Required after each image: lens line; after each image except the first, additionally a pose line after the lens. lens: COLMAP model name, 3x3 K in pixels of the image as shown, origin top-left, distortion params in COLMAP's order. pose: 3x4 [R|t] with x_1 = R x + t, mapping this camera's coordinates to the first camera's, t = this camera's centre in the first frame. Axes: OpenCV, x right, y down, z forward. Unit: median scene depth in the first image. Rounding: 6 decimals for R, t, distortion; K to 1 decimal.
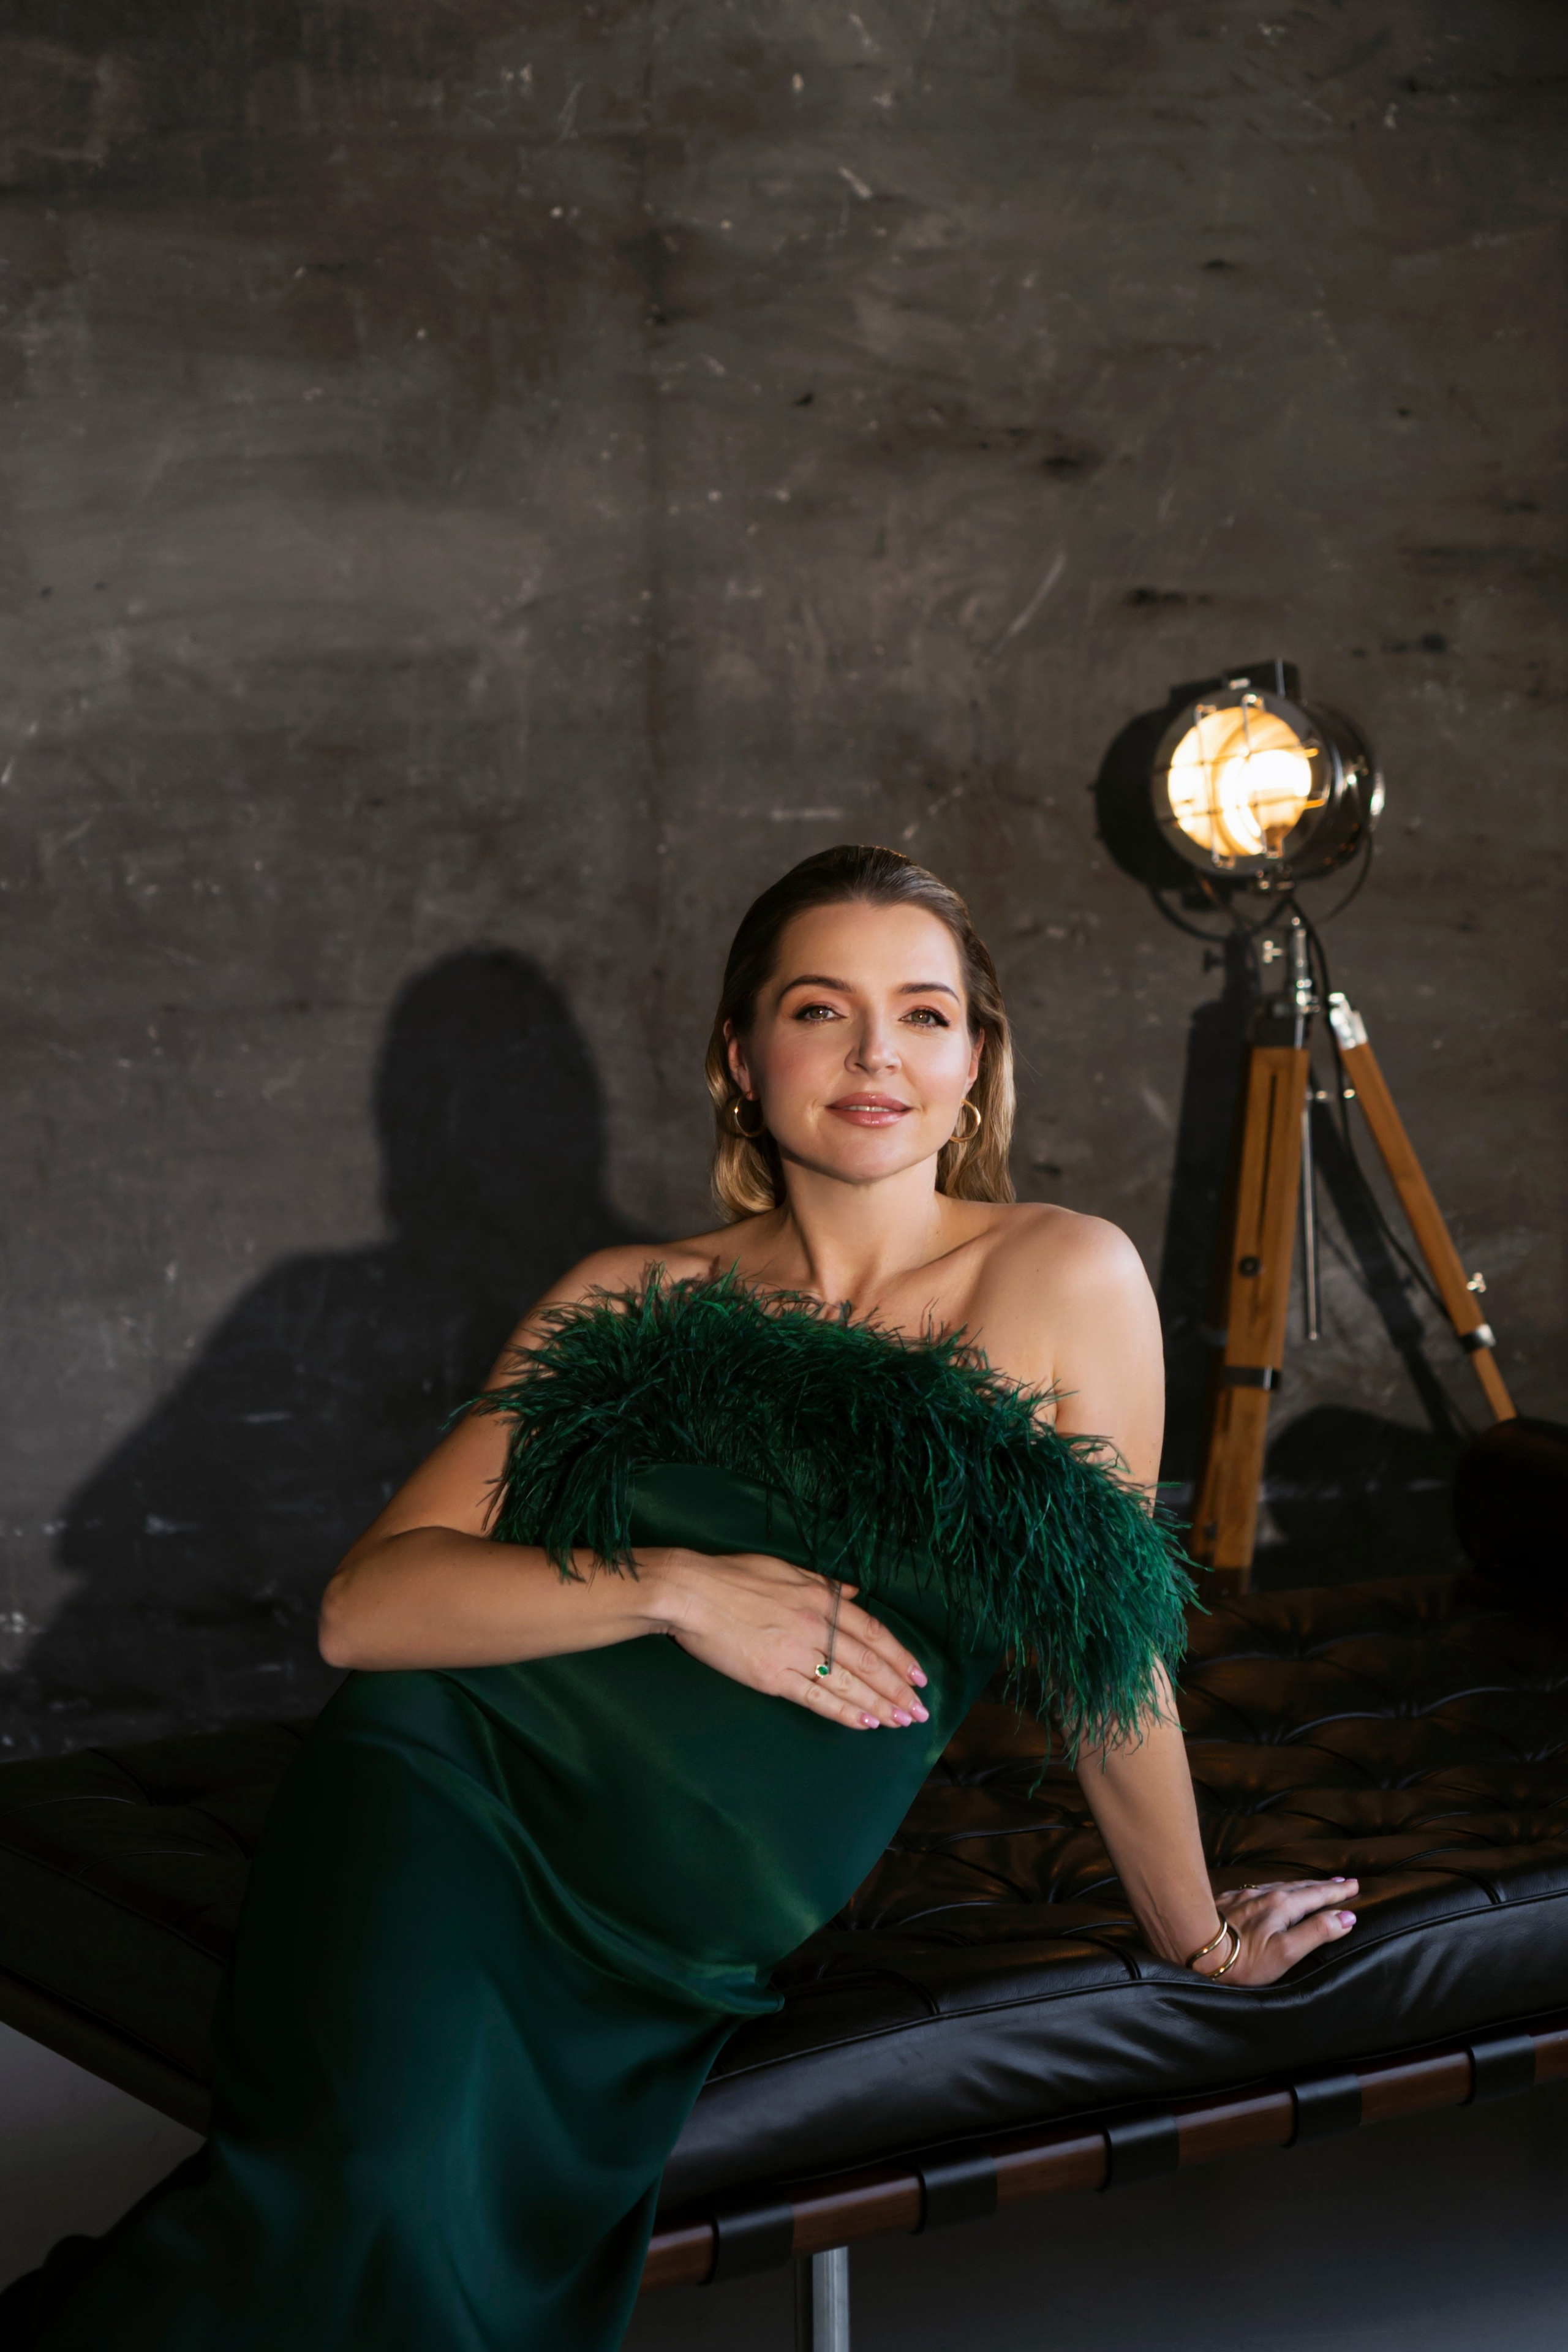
lens RADIAL K [[4234.6, 0, 735.6], [0, 4234.6, 1160.4], [0, 0, 1]] dist [0.016031, 0.000000]
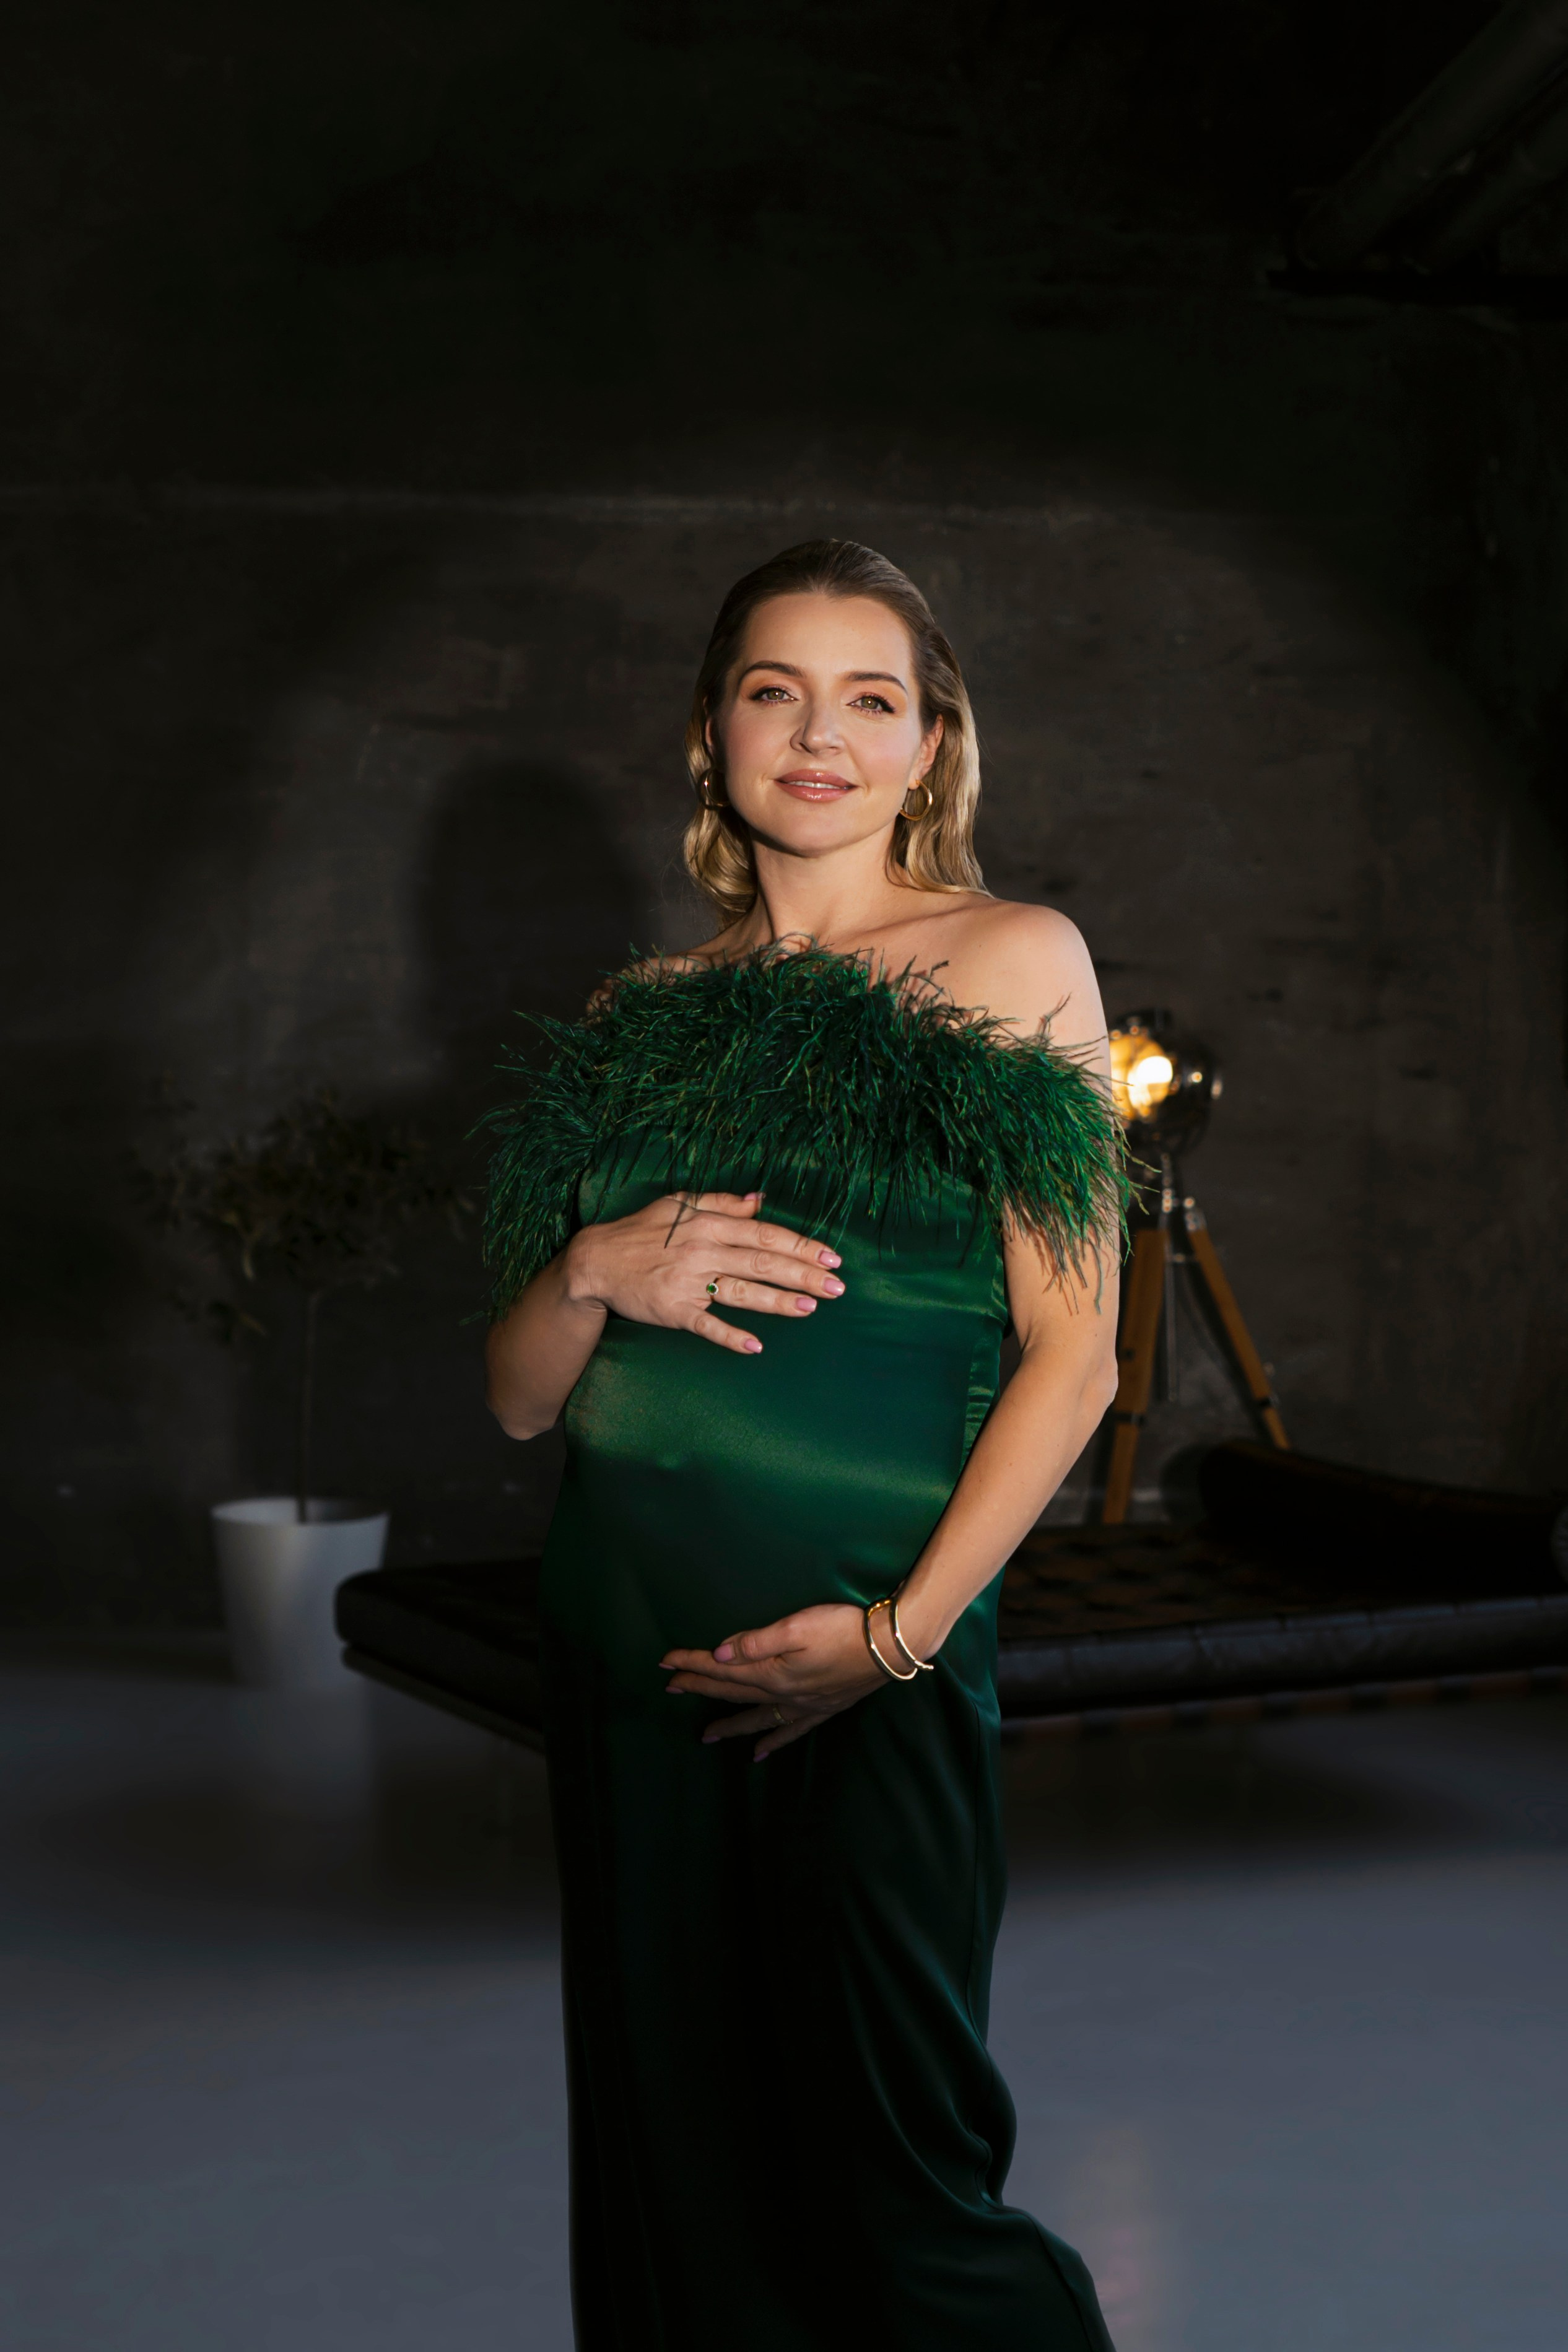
lens RADIAL K [[3484.8, 0, 862.9], [0, 3484.8, 1173.1], [0, 0, 1]] dist [0.030146, 0.000000]
pose [[0.996989, 0.027845, -0.072376, 0.106577], [-0.030813, 0.998716, -0.040222, 0.010980], [0.071163, 0.042331, 0.996566, -0.416389]]
